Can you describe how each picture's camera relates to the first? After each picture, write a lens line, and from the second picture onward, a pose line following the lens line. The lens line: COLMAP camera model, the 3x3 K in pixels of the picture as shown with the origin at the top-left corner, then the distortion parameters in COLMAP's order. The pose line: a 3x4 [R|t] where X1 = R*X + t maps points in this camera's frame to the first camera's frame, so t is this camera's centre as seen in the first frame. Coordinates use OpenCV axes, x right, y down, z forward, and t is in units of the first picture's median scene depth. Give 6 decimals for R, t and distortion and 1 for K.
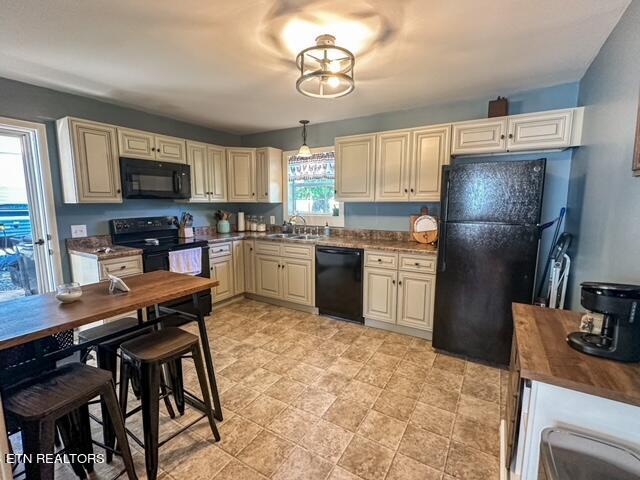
lens RADIAL K [[298.6, 0, 320.0], [0, 298.6, 240.0], [0, 0, 1]] dist [-0.001778, -0.000181]
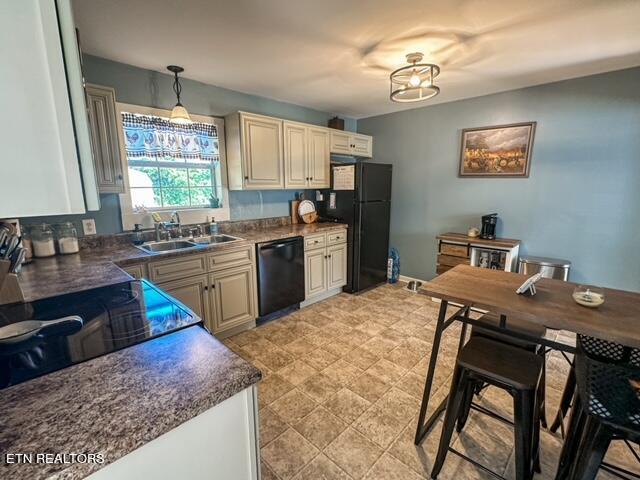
lens RADIAL K [[298.6, 0, 320.0], [0, 298.6, 240.0], [0, 0, 1]] dist [-0.001778, -0.000181]
pose [[0.228174, -0.178971, 0.957030, -0.878643], [0.135066, 0.979274, 0.150929, -0.107043], [-0.964206, 0.094824, 0.247617, 0.731765]]
